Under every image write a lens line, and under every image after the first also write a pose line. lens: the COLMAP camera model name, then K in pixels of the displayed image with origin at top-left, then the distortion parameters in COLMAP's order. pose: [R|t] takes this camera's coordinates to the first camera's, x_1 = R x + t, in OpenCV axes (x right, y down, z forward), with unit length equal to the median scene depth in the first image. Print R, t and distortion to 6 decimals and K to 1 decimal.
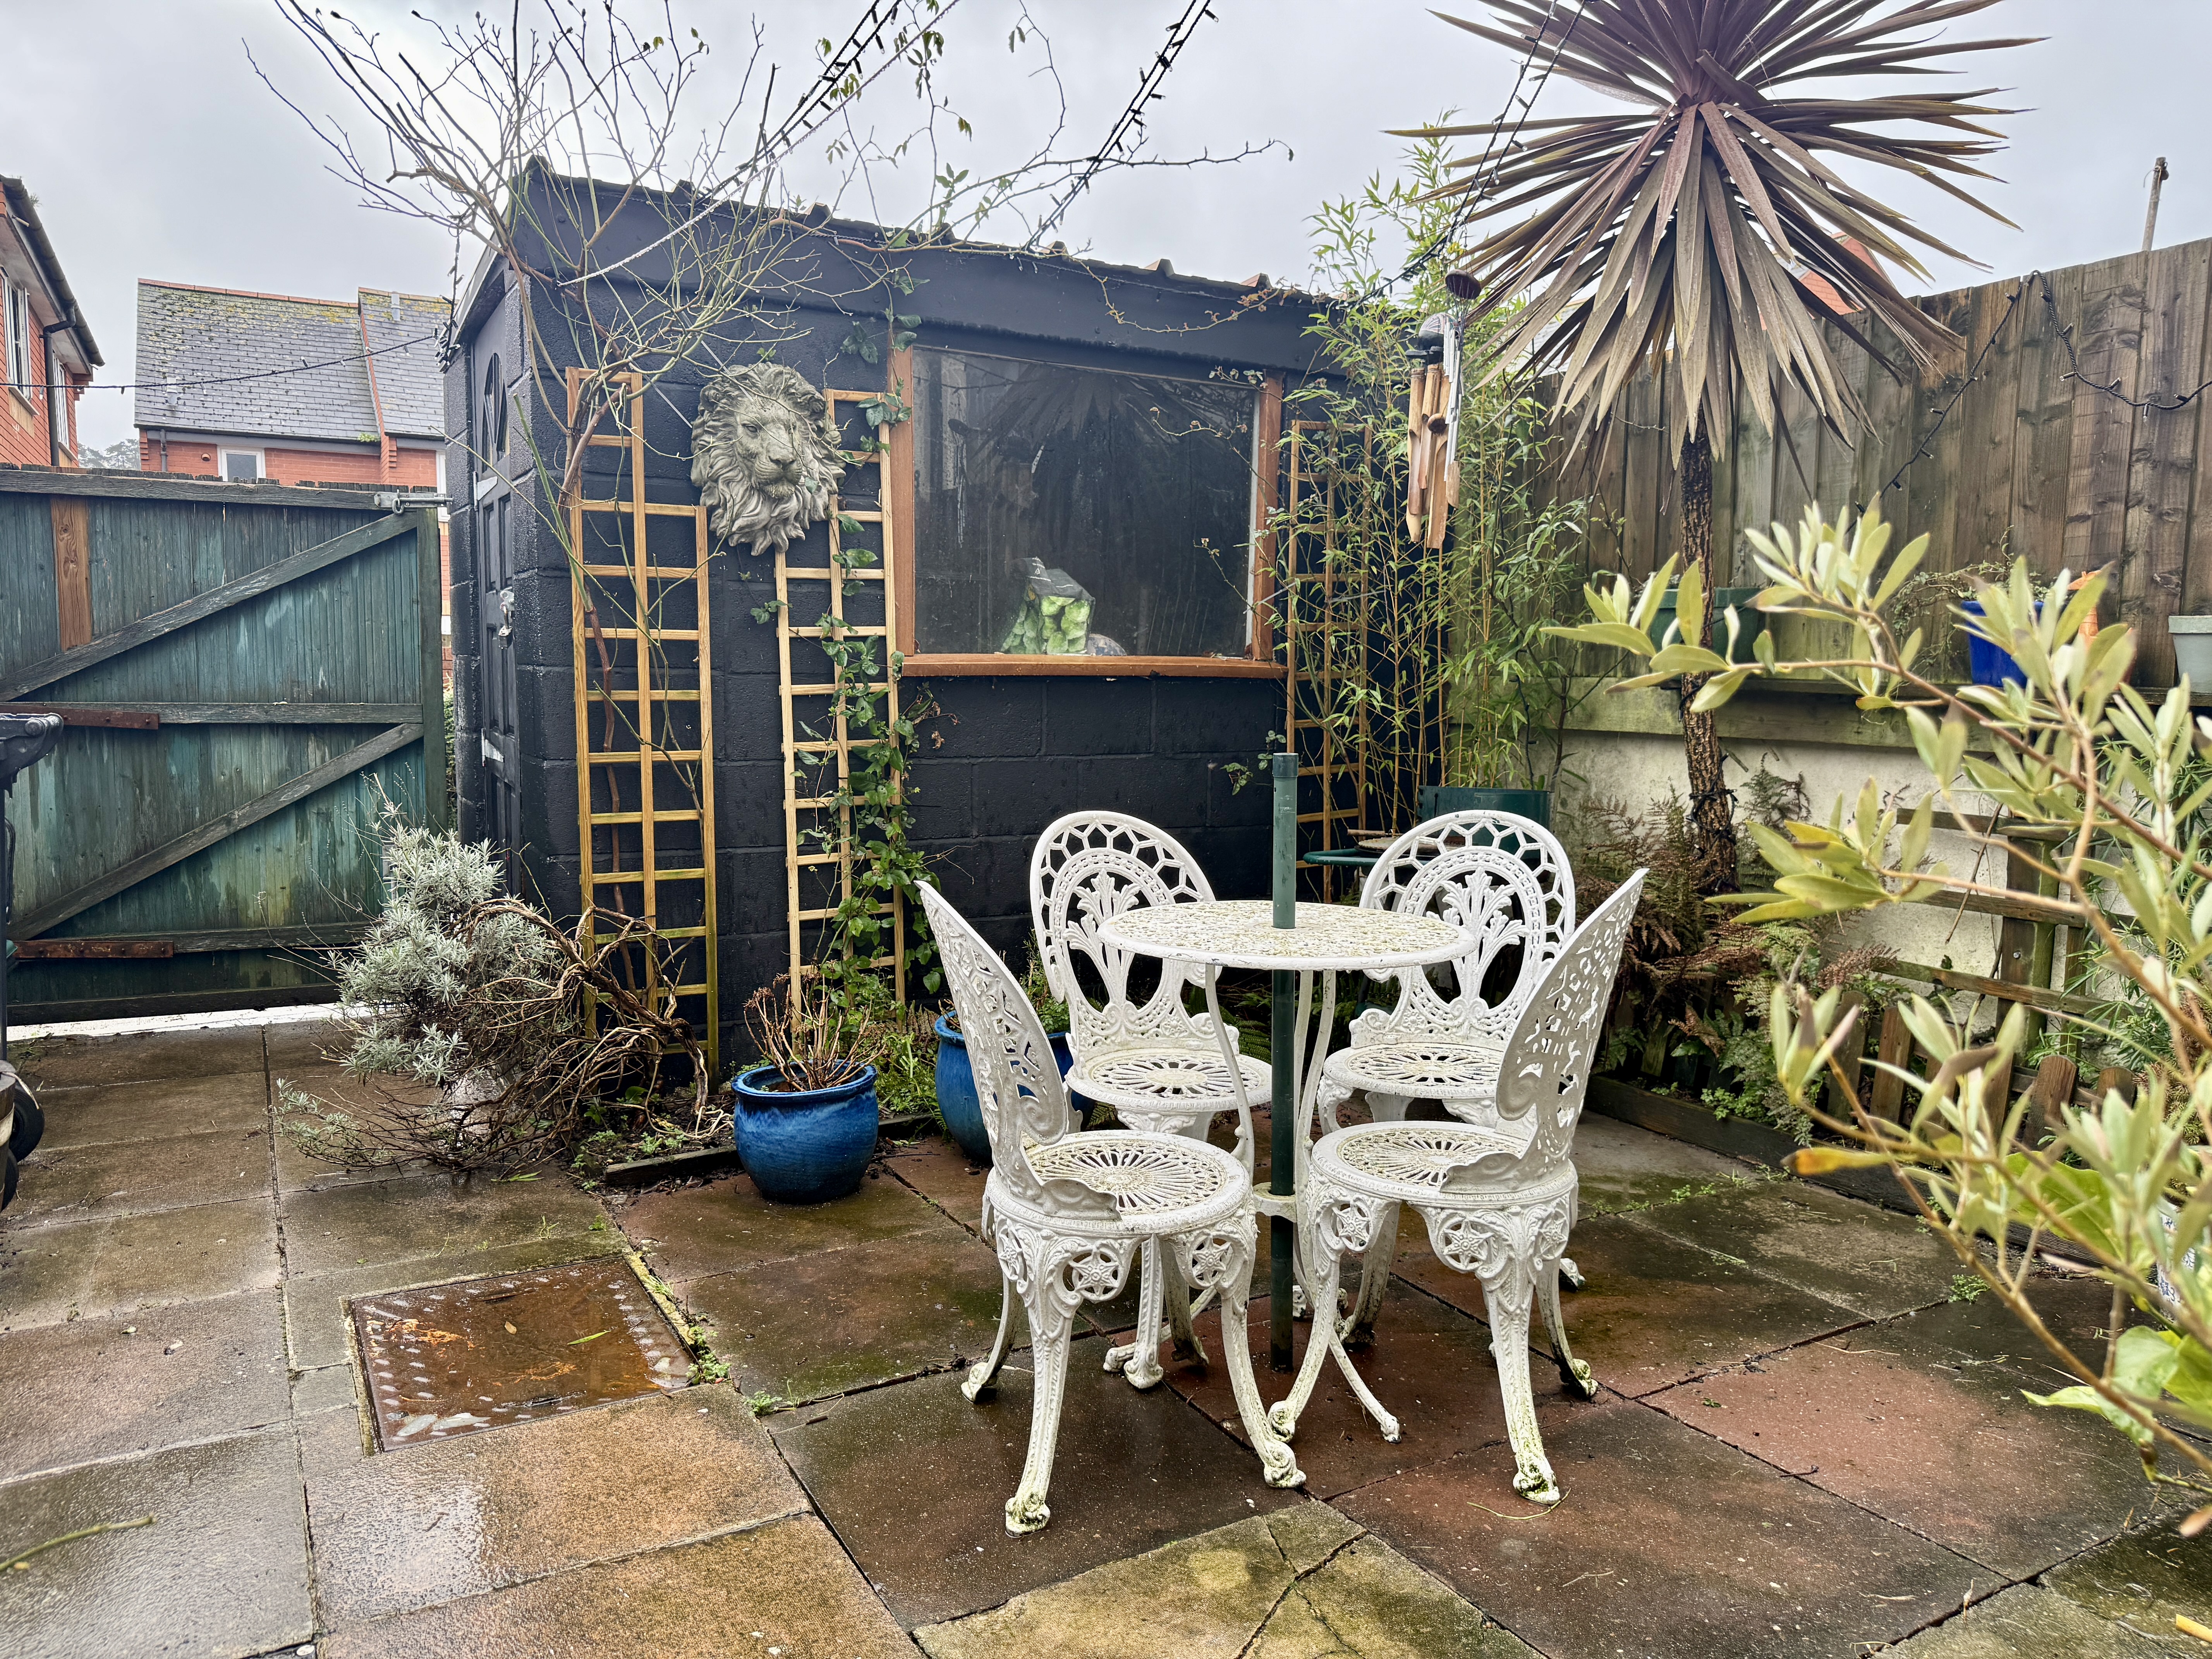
lens RADIAL K [[1548.0, 0, 1102.4], [0, 1548.0, 844.6], [0, 0, 1]] dist [0.126324, -0.177950]
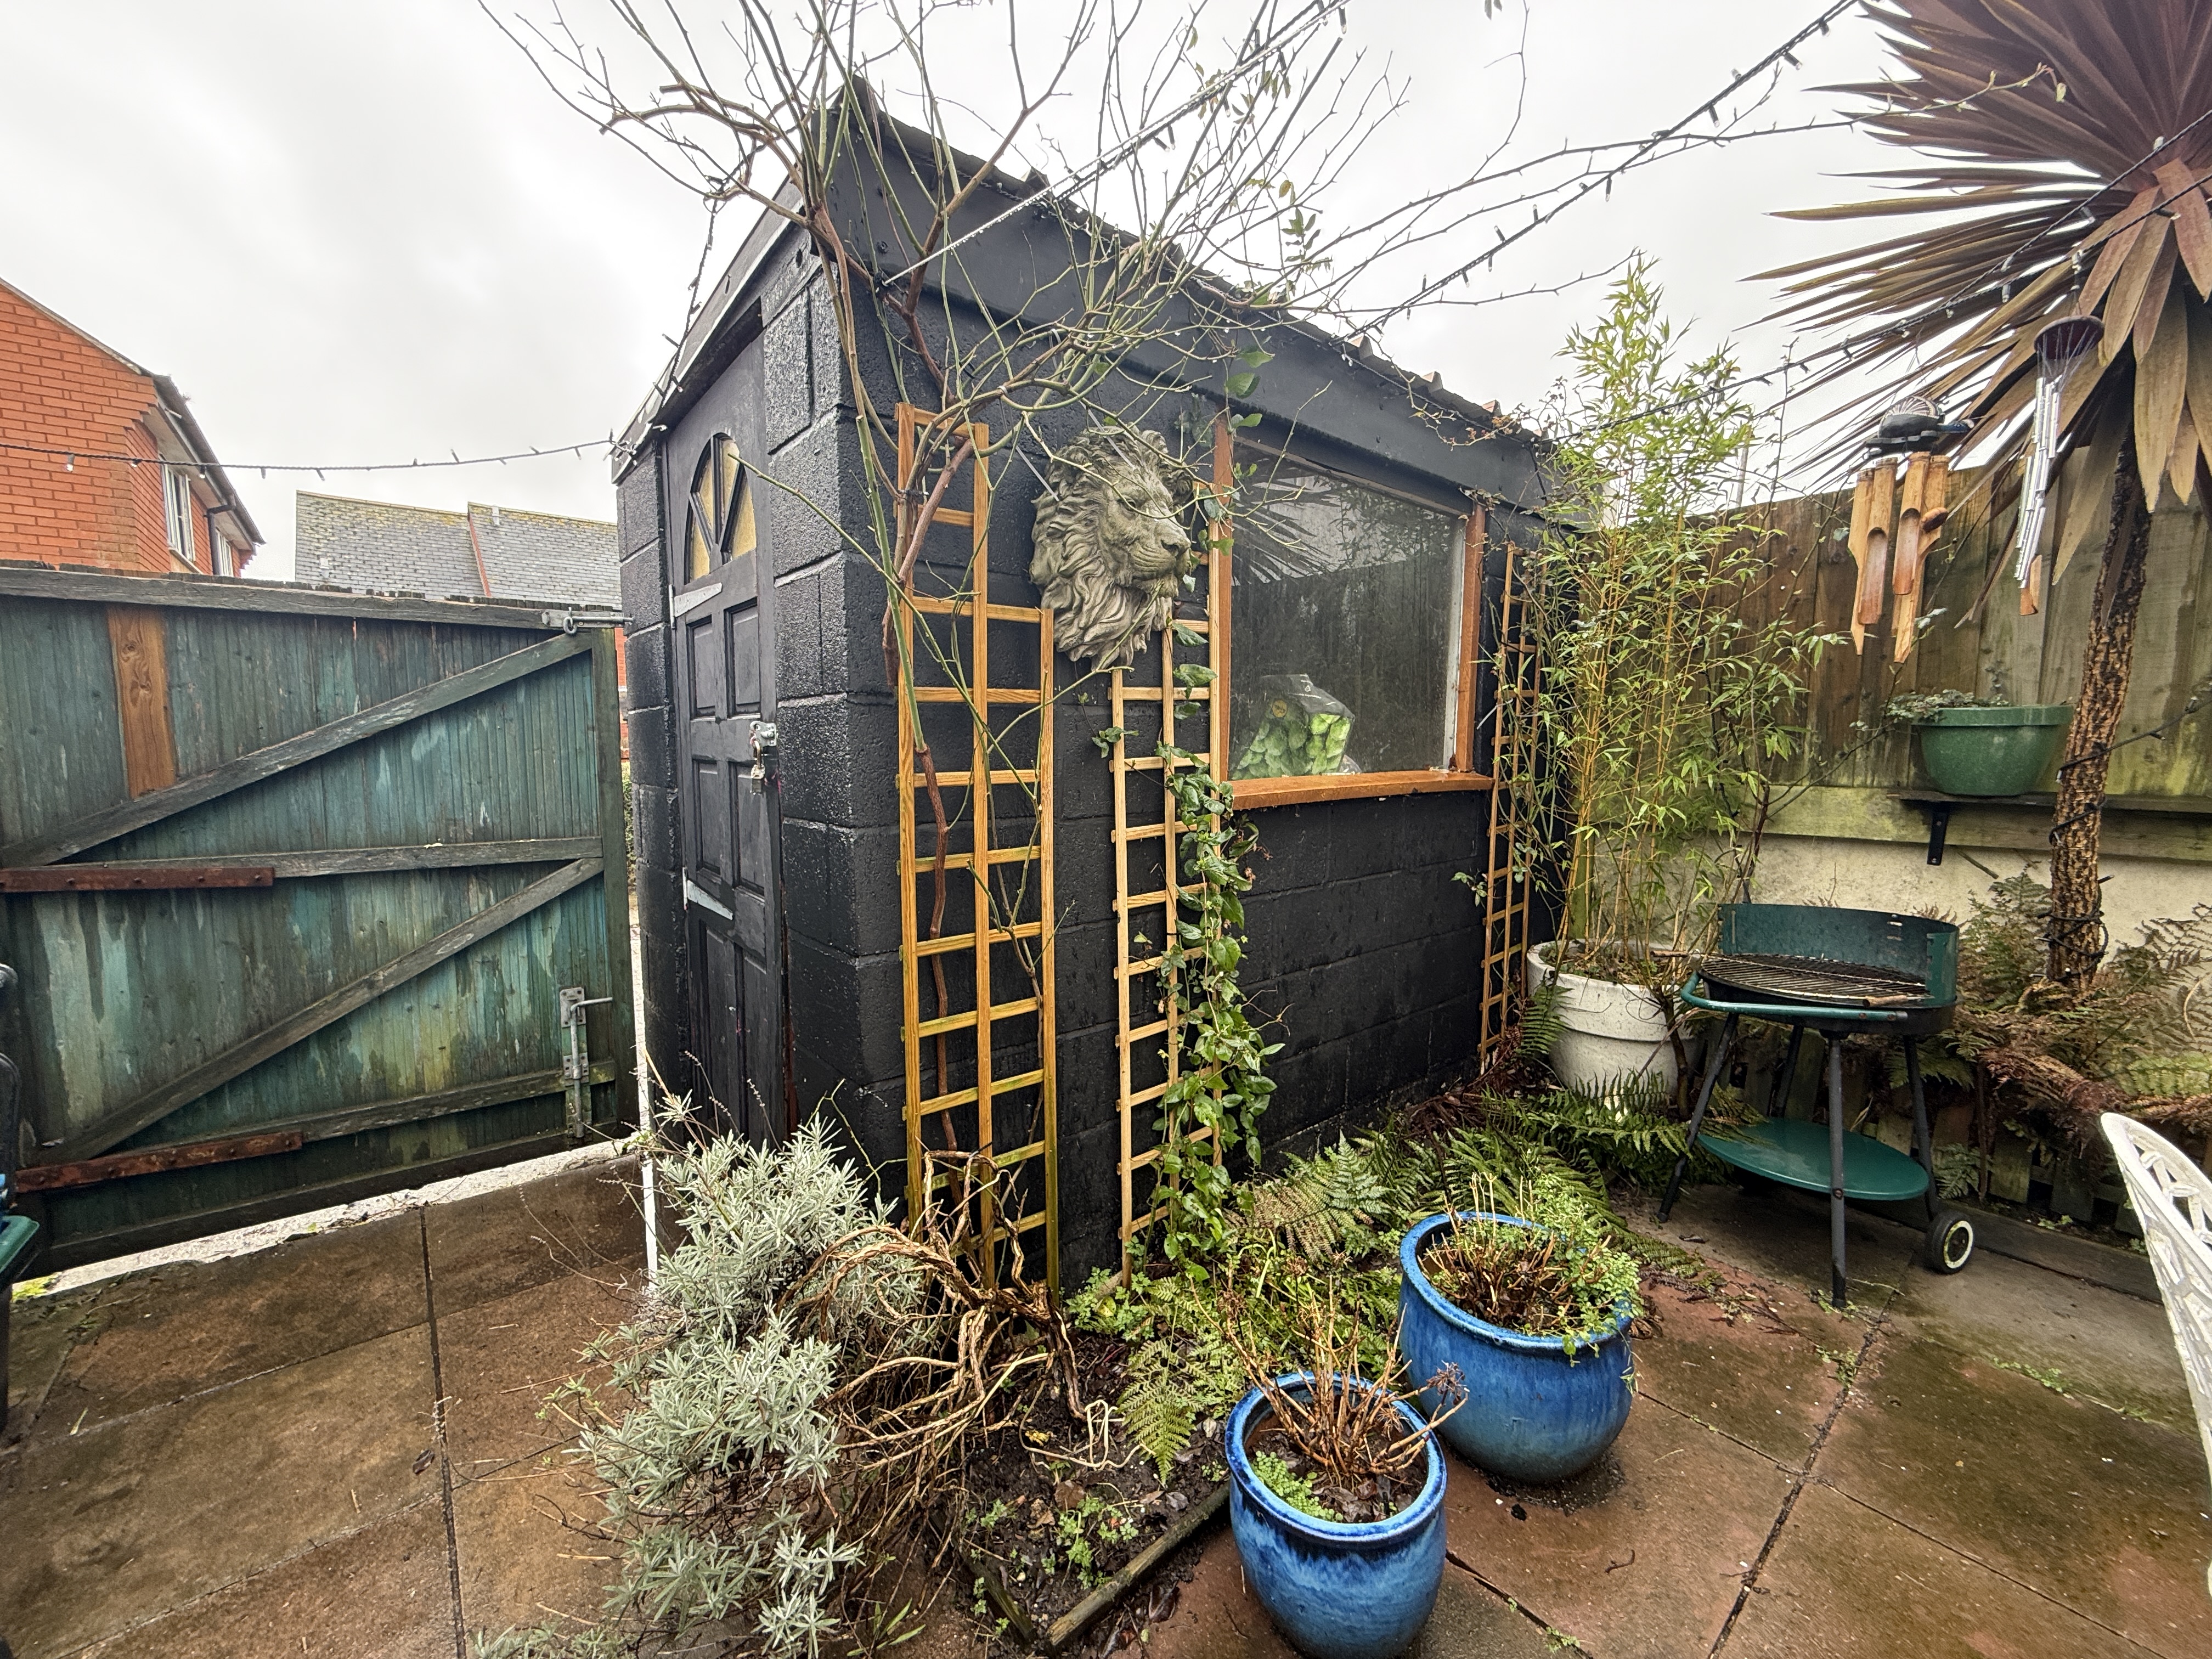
lens RADIAL K [[870.6, 0, 1106.0], [0, 870.6, 829.5], [0, 0, 1]] dist [0.024301, -0.014479]
pose [[0.982185, -0.034187, 0.184781, -0.251359], [0.036501, 0.999292, -0.009133, -0.083624], [-0.184338, 0.015715, 0.982737, 0.466594]]
